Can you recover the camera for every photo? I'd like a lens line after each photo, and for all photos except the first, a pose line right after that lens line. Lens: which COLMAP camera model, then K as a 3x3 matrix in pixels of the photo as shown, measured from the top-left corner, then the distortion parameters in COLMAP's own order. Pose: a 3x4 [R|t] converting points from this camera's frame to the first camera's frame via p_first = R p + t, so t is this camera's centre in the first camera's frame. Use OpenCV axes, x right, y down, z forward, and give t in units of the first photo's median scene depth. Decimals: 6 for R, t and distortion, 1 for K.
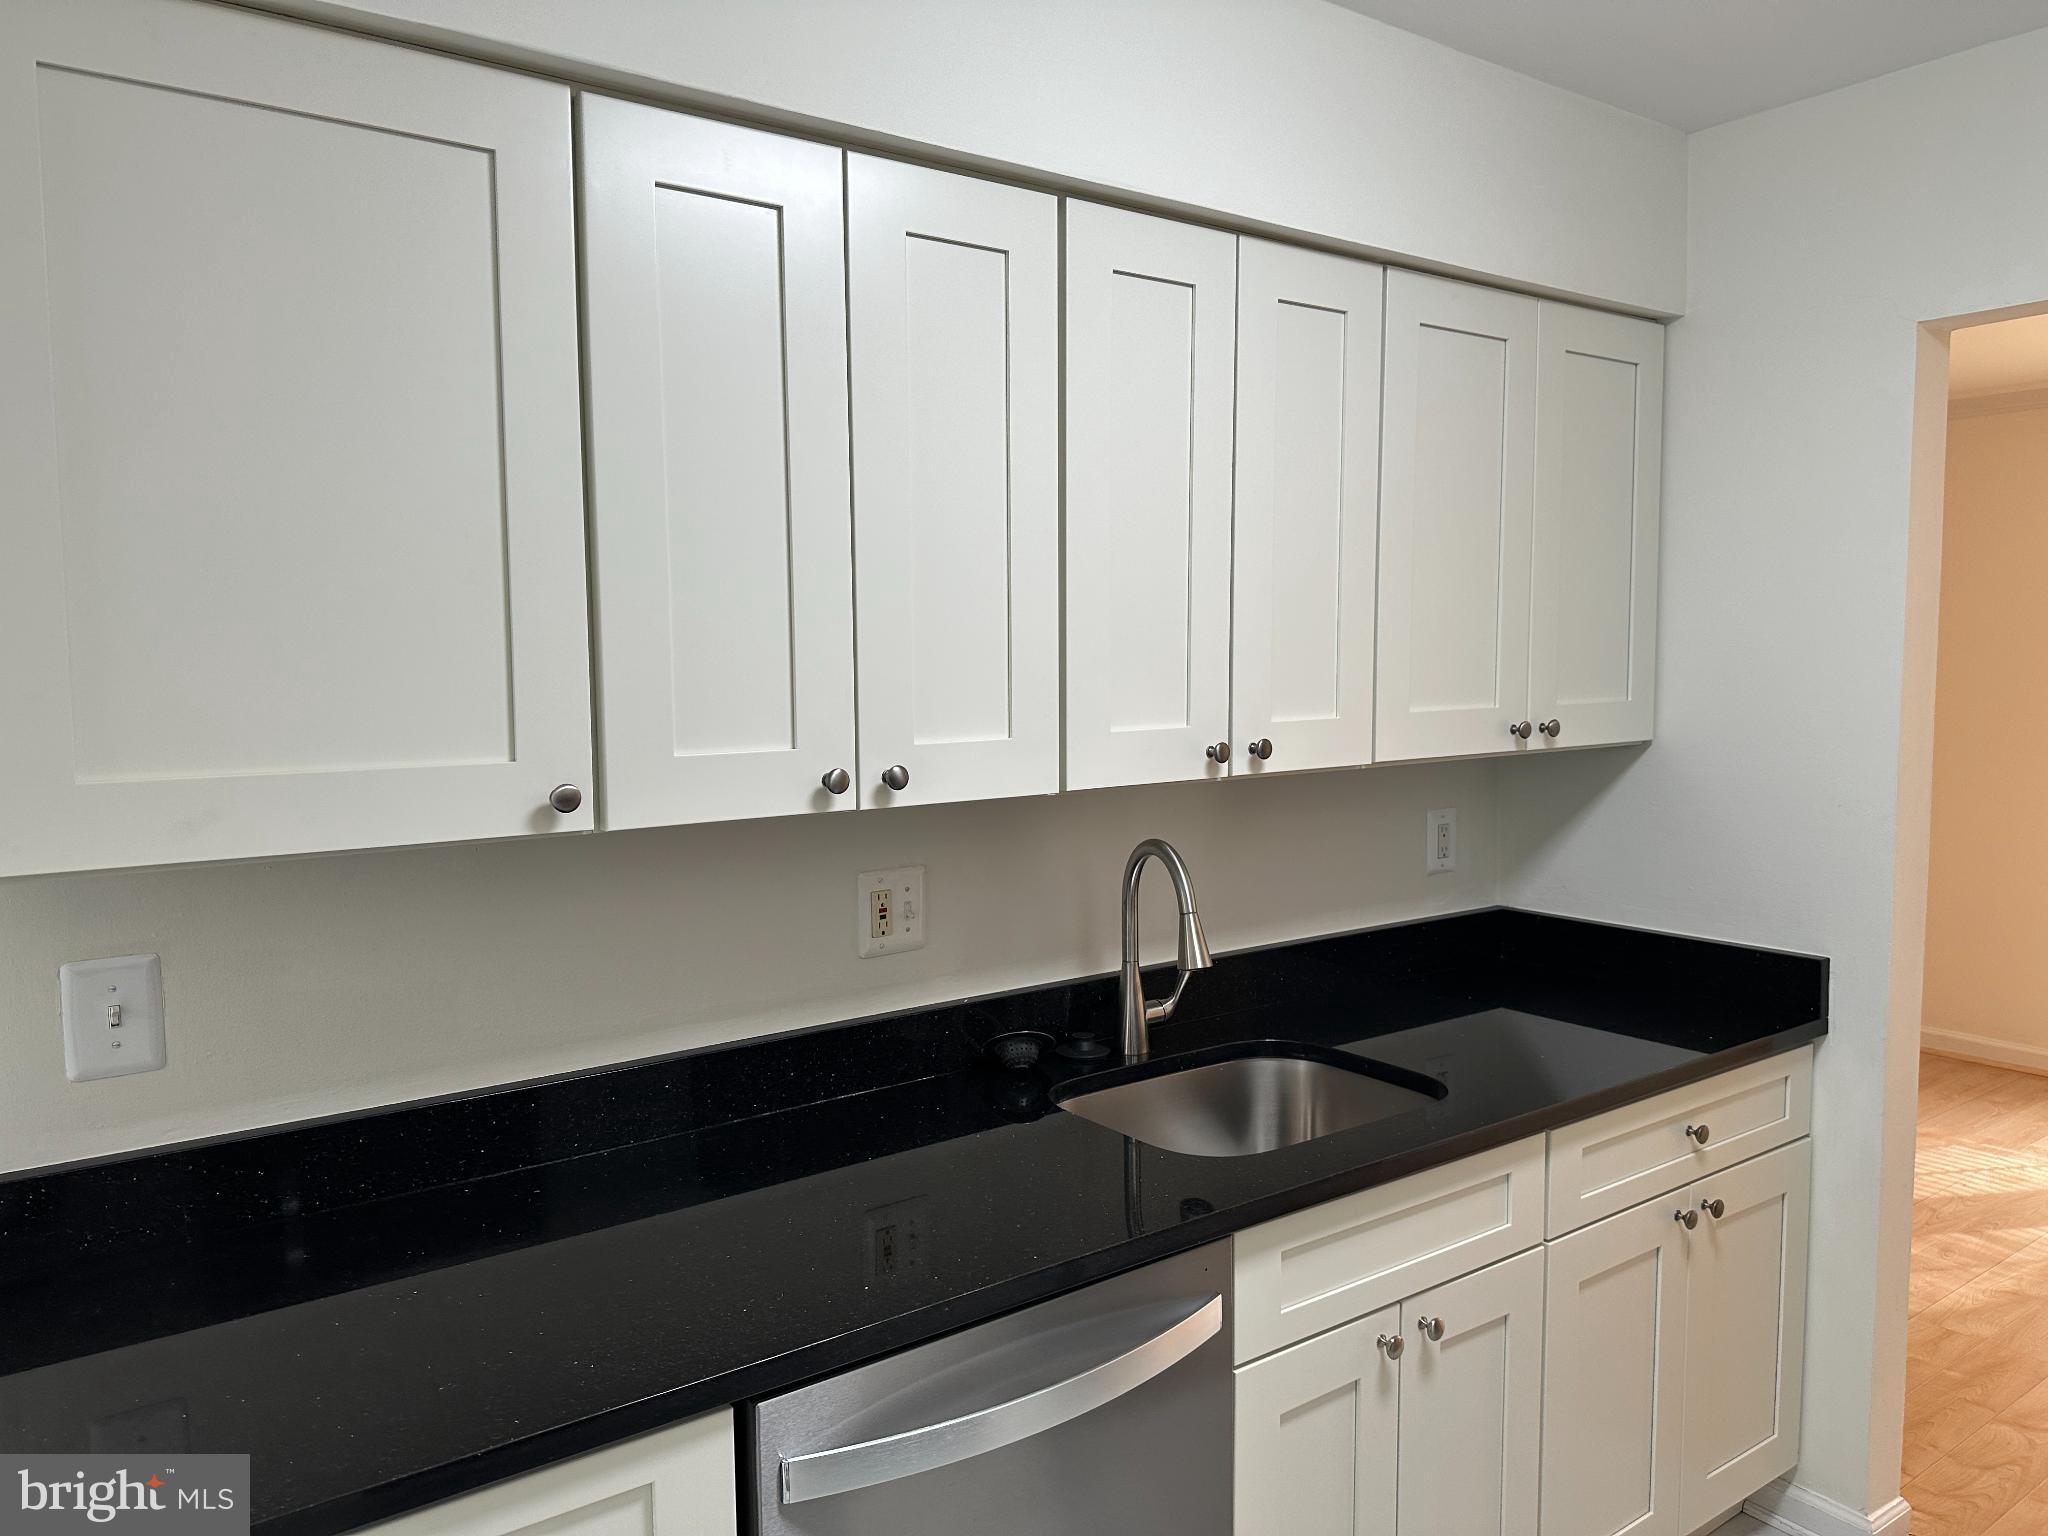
lens RADIAL K [[1441.3, 0, 1018.5], [0, 1441.3, 767.2], [0, 0, 1]] dist [0.030517, -0.028635]
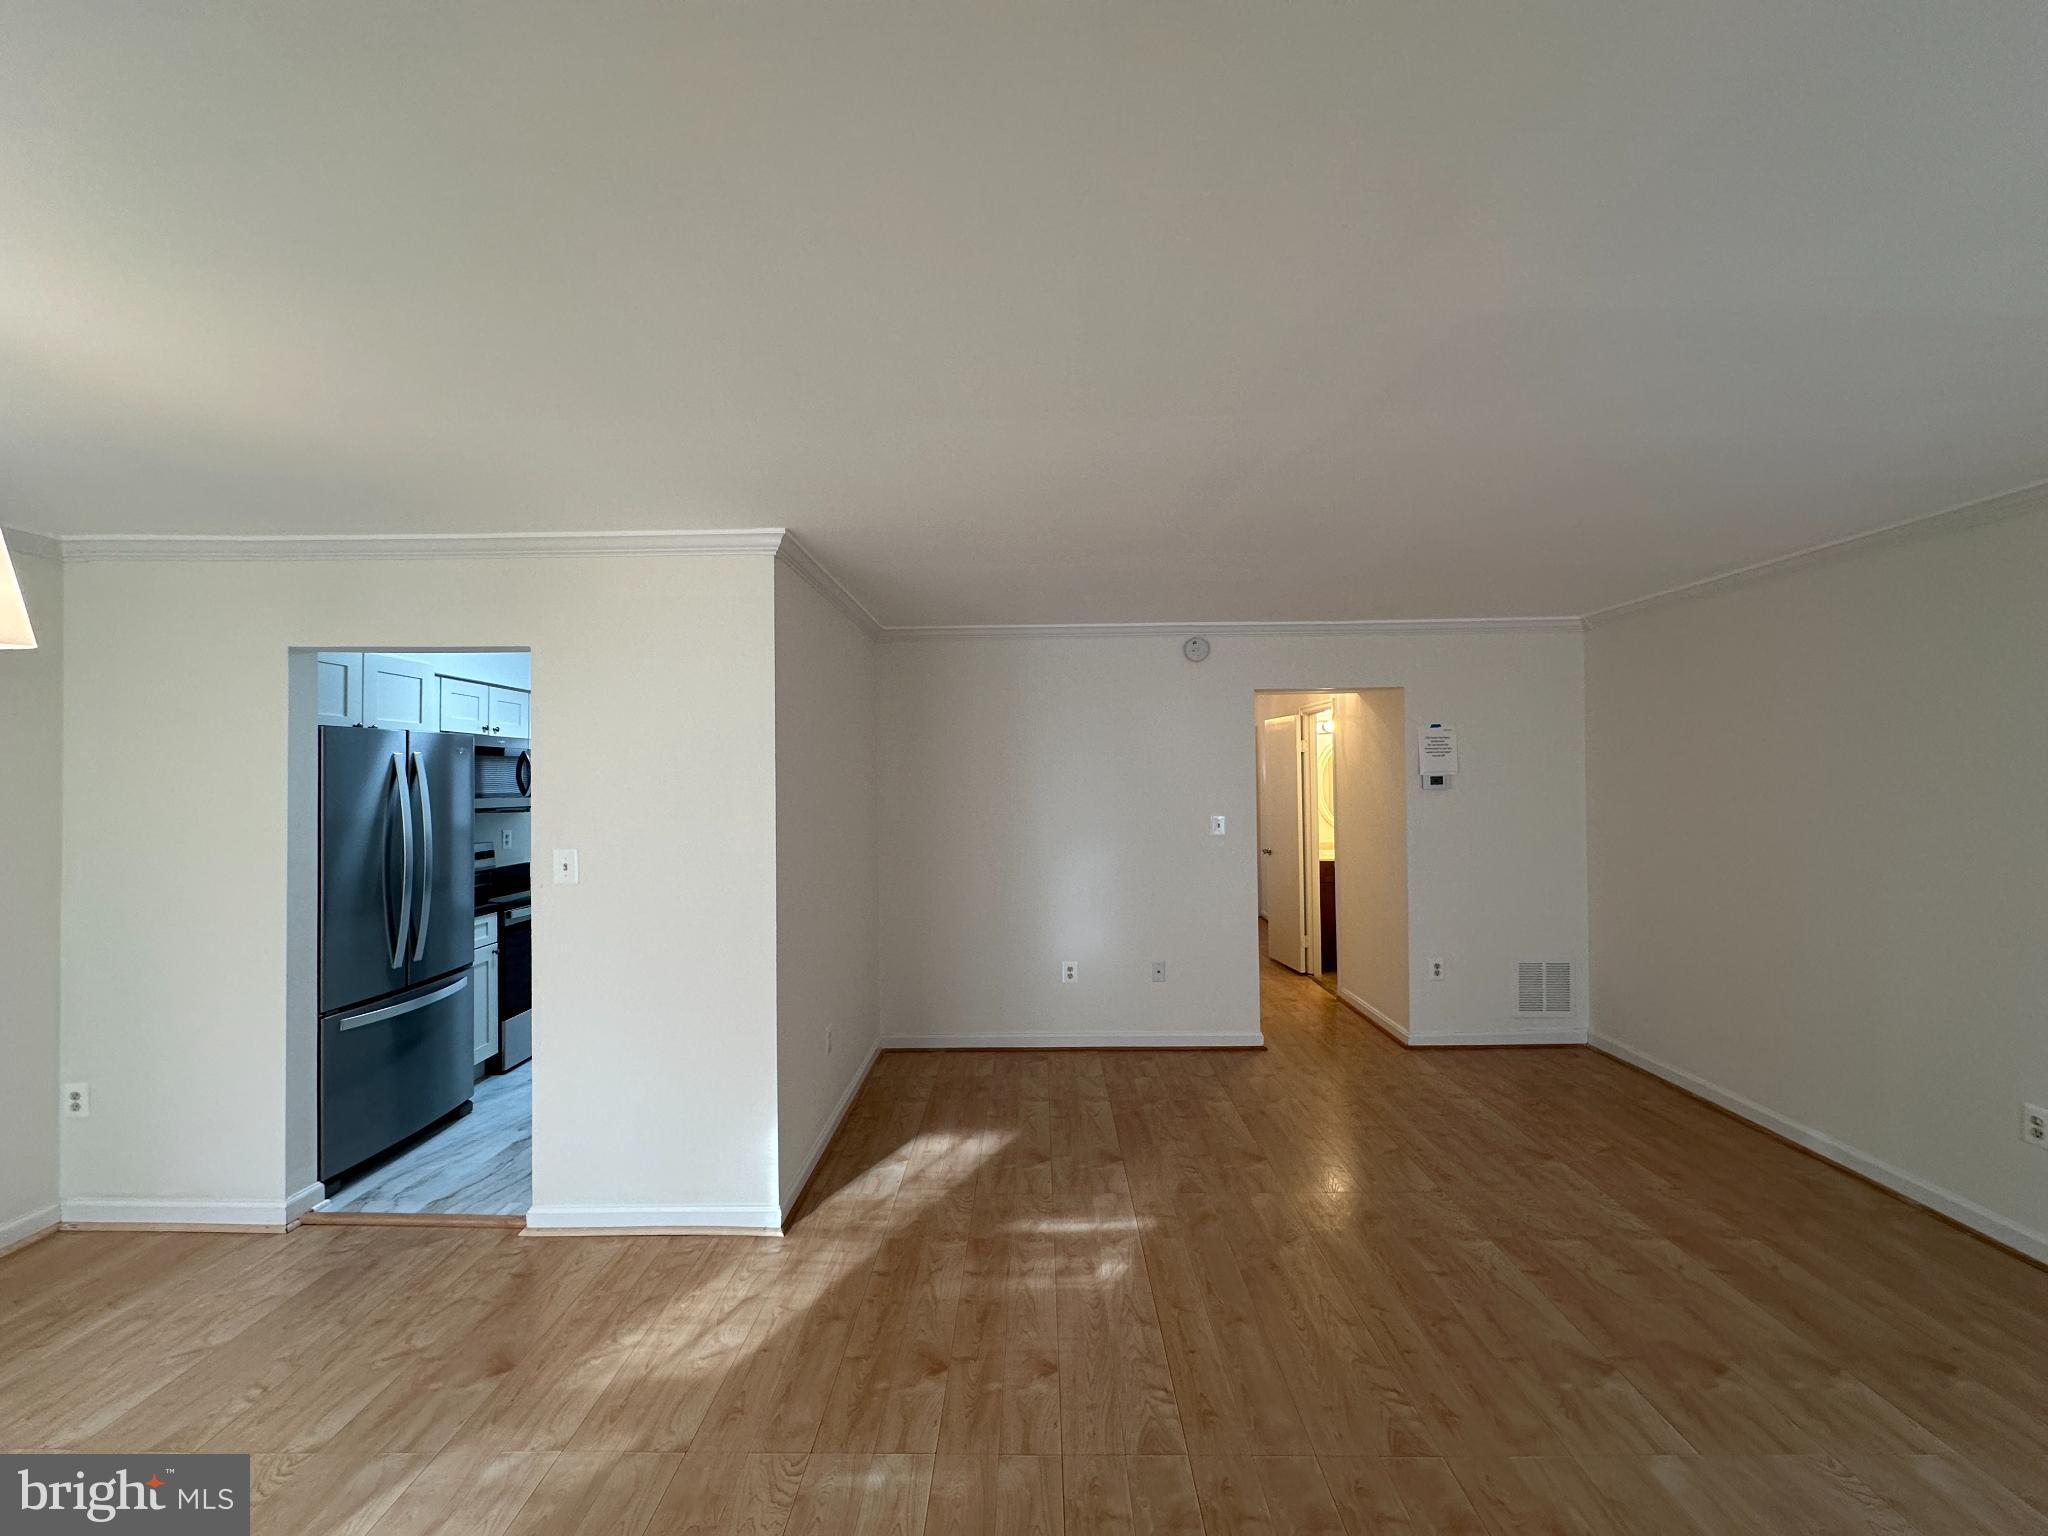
lens RADIAL K [[814.9, 0, 1024.5], [0, 814.9, 773.7], [0, 0, 1]] dist [-0.002163, 0.000883]
pose [[-0.599339, 0.007753, -0.800458, 1.220787], [-0.057262, 0.996976, 0.052530, -0.223110], [0.798444, 0.077319, -0.597083, 2.420370]]
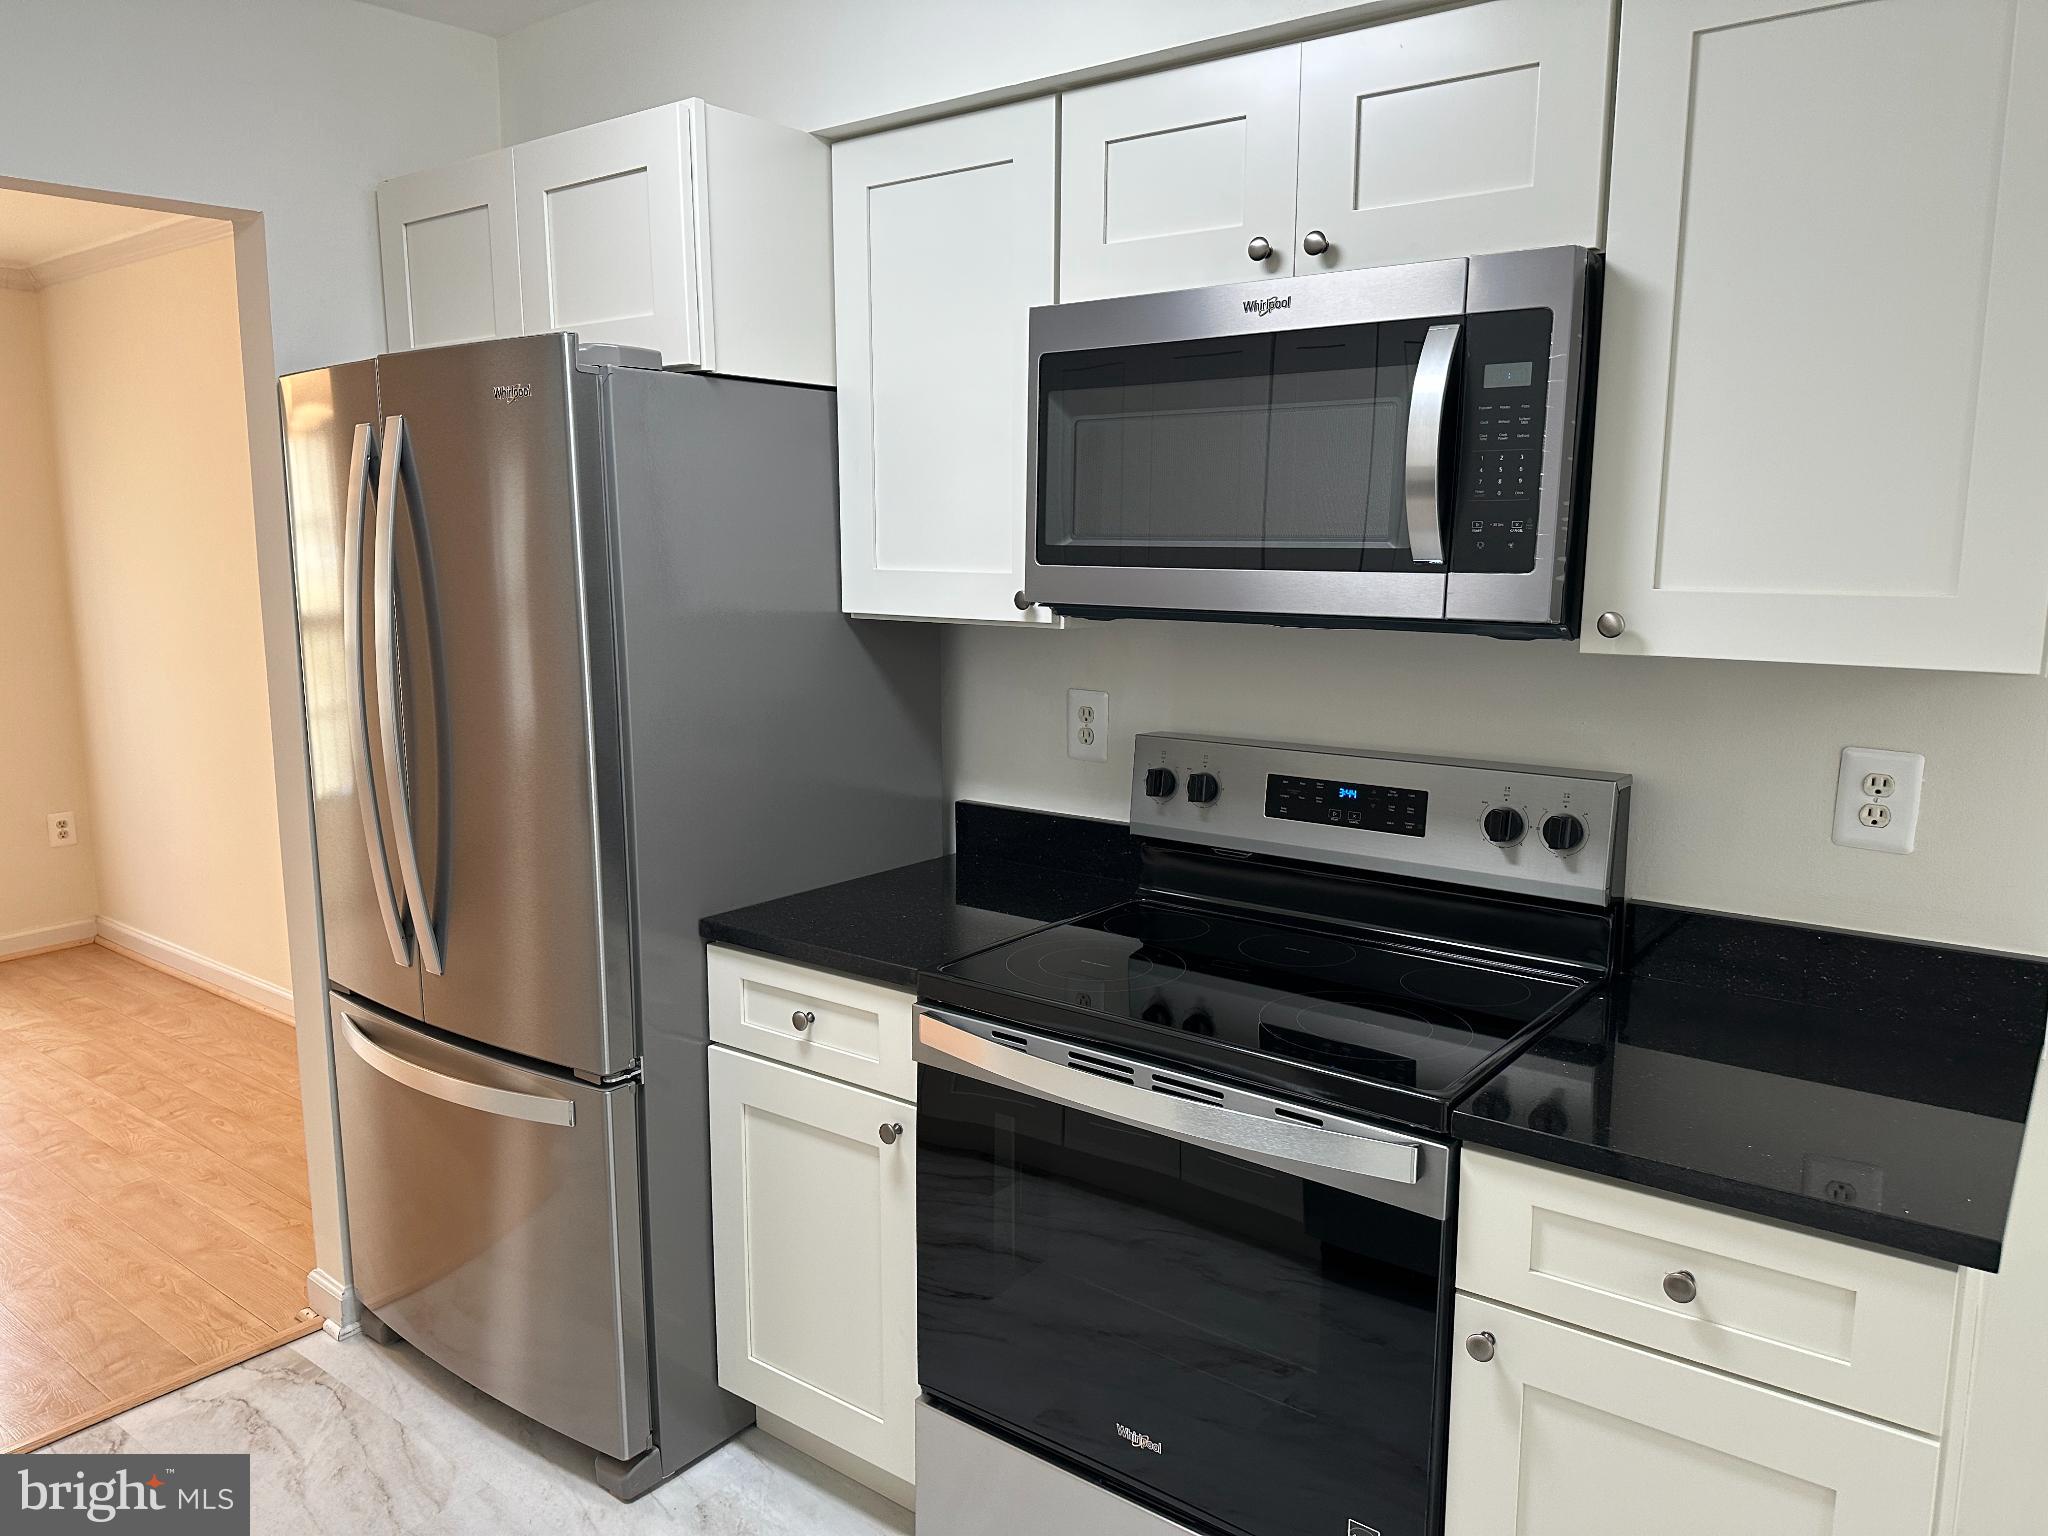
lens RADIAL K [[1441.3, 0, 1017.5], [0, 1441.3, 767.8], [0, 0, 1]] dist [0.030517, -0.028635]
pose [[-0.274546, -0.142594, 0.950943, -0.397374], [0.082819, 0.981762, 0.171126, -0.016246], [-0.958001, 0.125738, -0.257729, 0.482136]]
